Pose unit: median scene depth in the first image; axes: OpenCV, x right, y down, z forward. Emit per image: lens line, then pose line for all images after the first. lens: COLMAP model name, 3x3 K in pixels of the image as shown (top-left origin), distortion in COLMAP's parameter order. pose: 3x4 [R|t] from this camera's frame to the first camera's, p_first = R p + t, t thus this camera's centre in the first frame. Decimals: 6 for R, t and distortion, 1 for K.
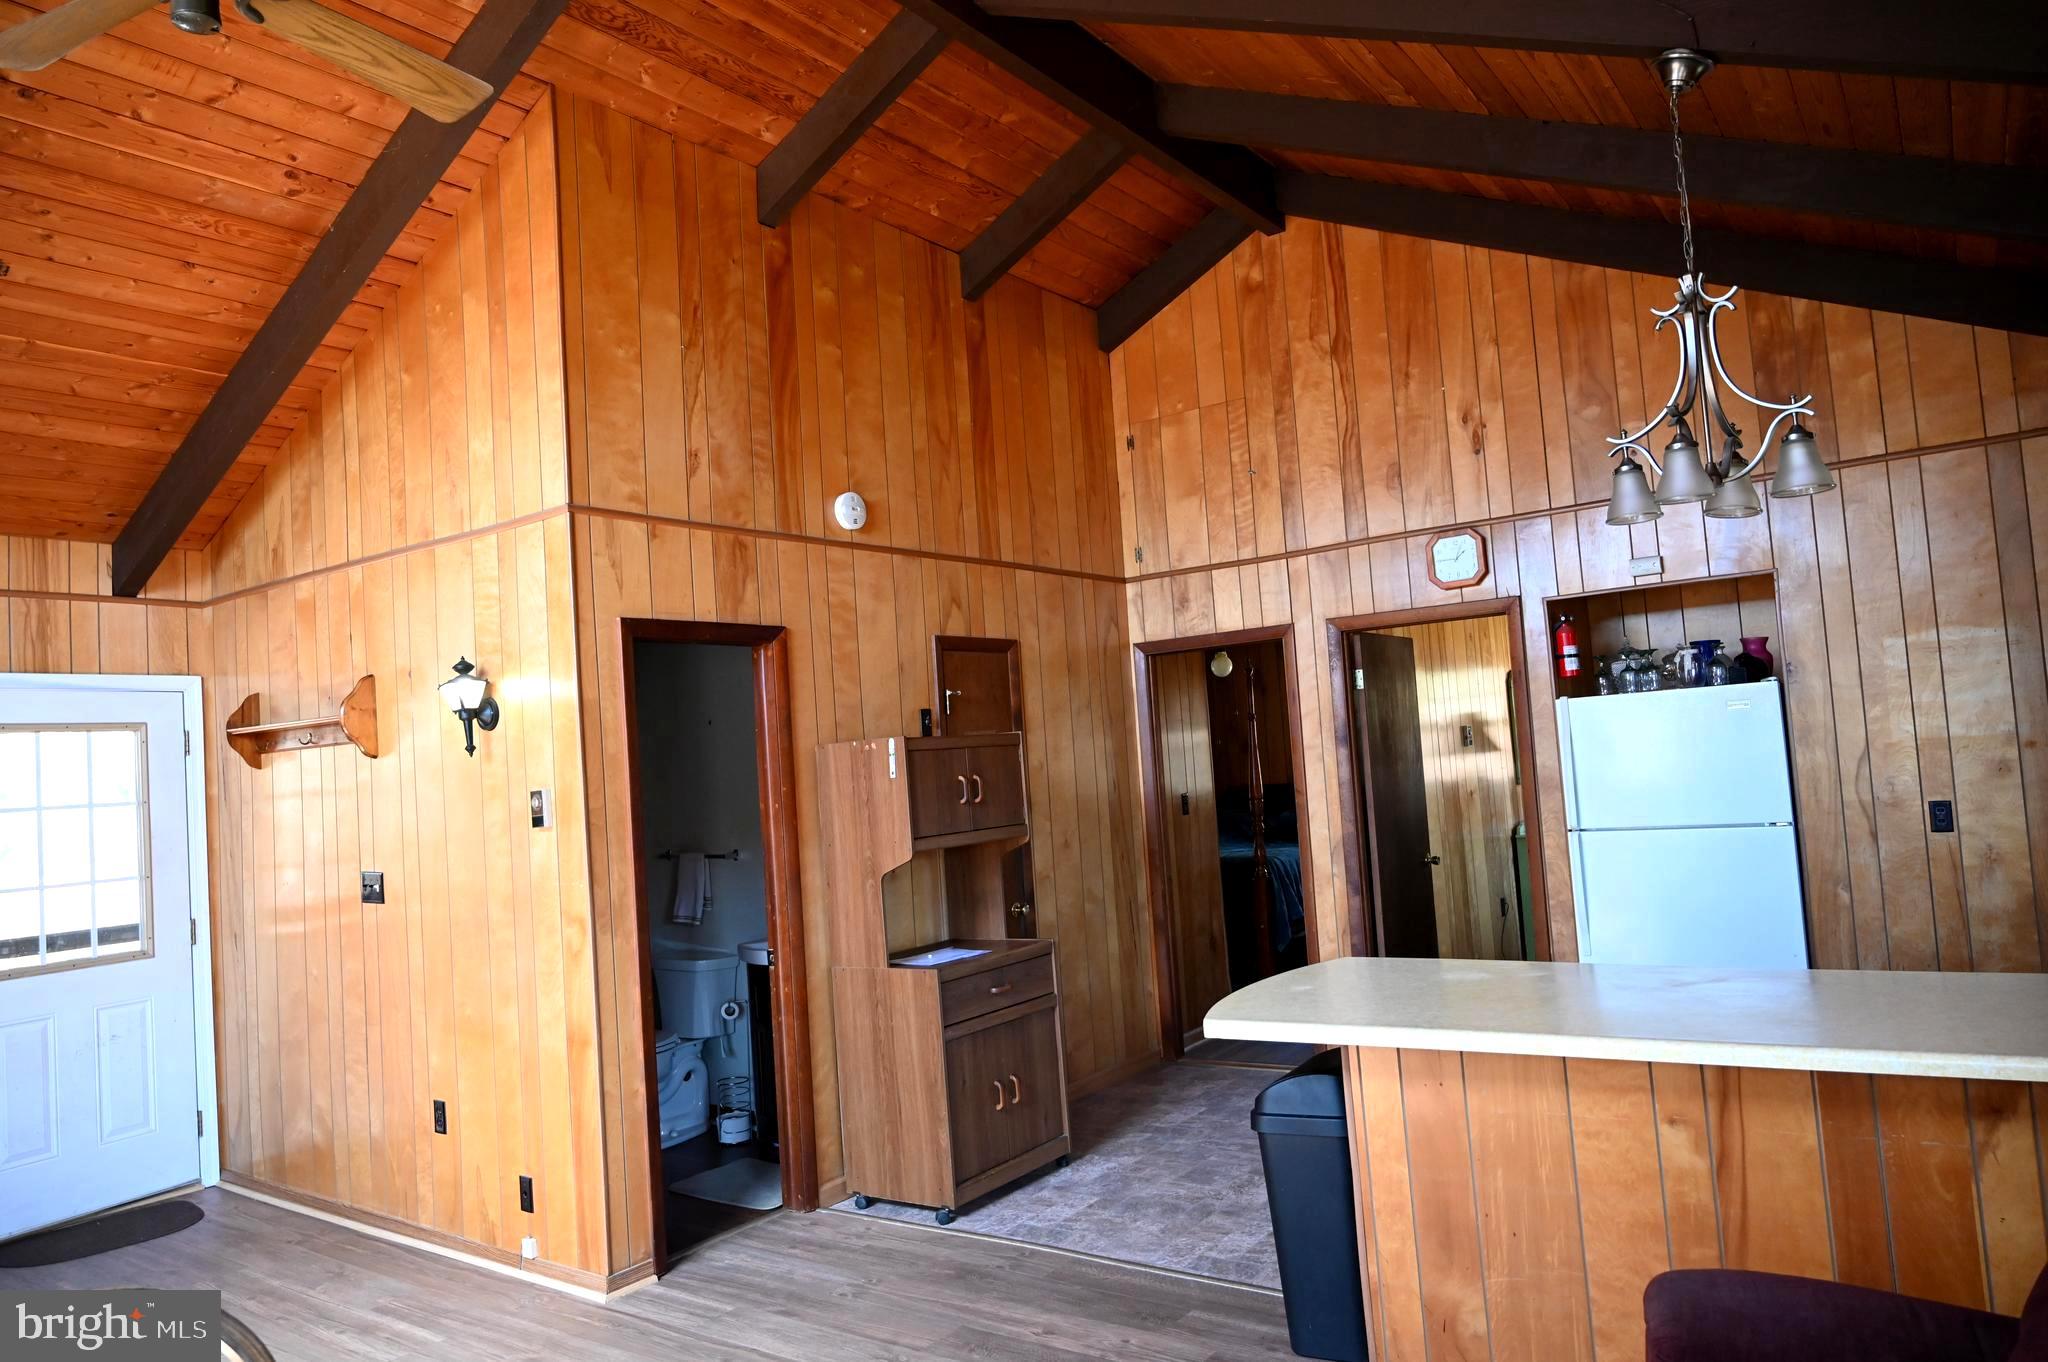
lens RADIAL K [[1355.5, 0, 1020.9], [0, 1355.5, 681.6], [0, 0, 1]] dist [-0.007147, 0.003491]
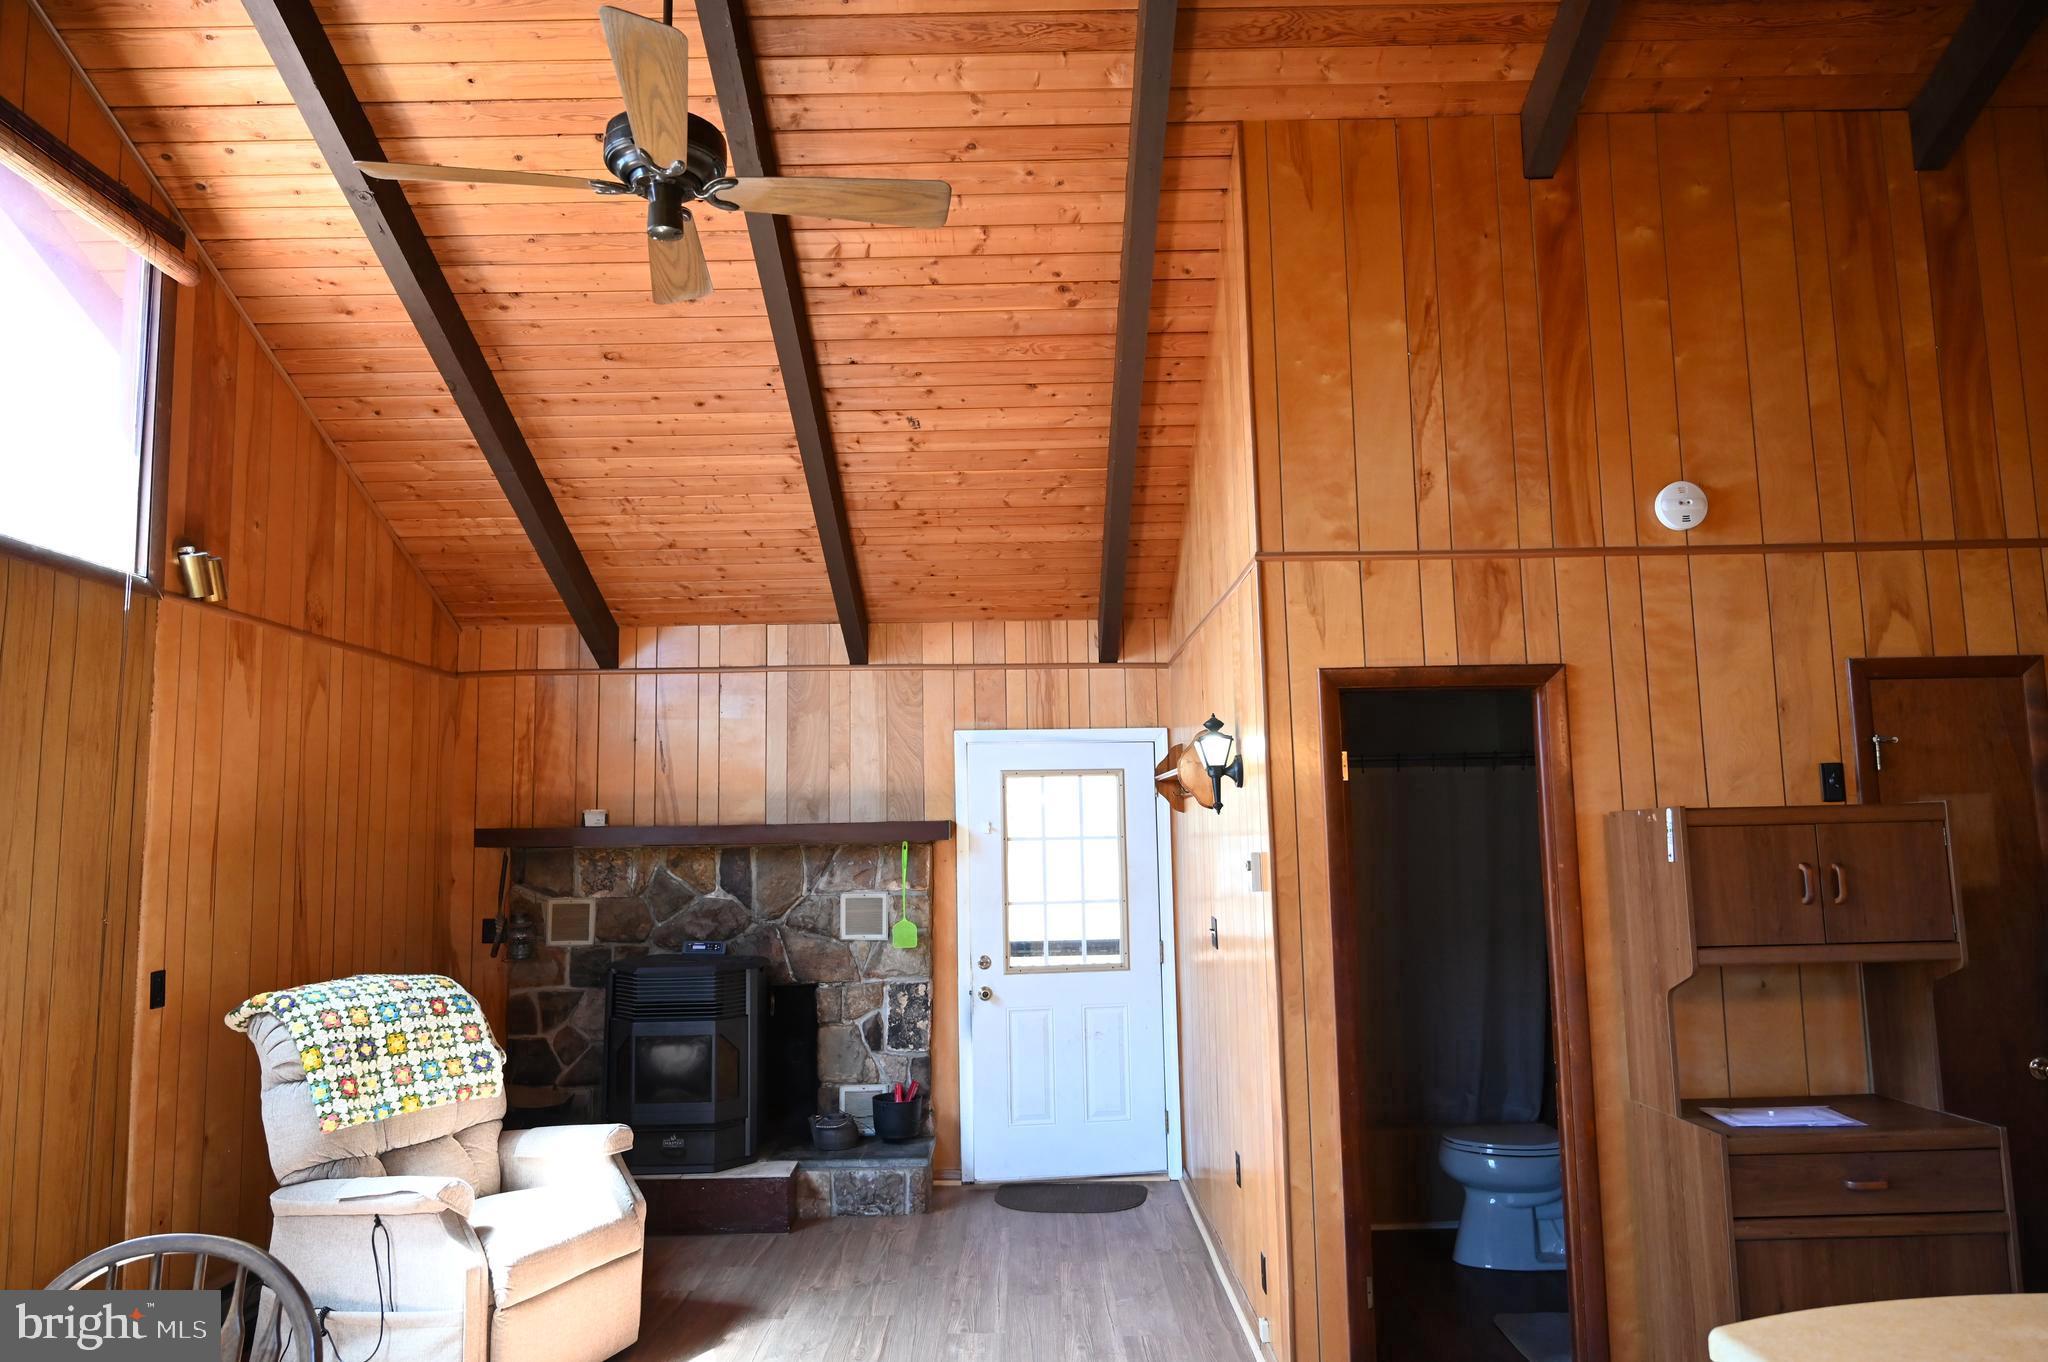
lens RADIAL K [[1355.5, 0, 1026.7], [0, 1355.5, 686.0], [0, 0, 1]] dist [-0.007147, 0.003491]
pose [[0.592716, -0.036308, -0.804592, 0.283276], [0.027146, 0.999316, -0.025098, -0.015720], [0.804954, -0.006966, 0.593297, 0.261094]]
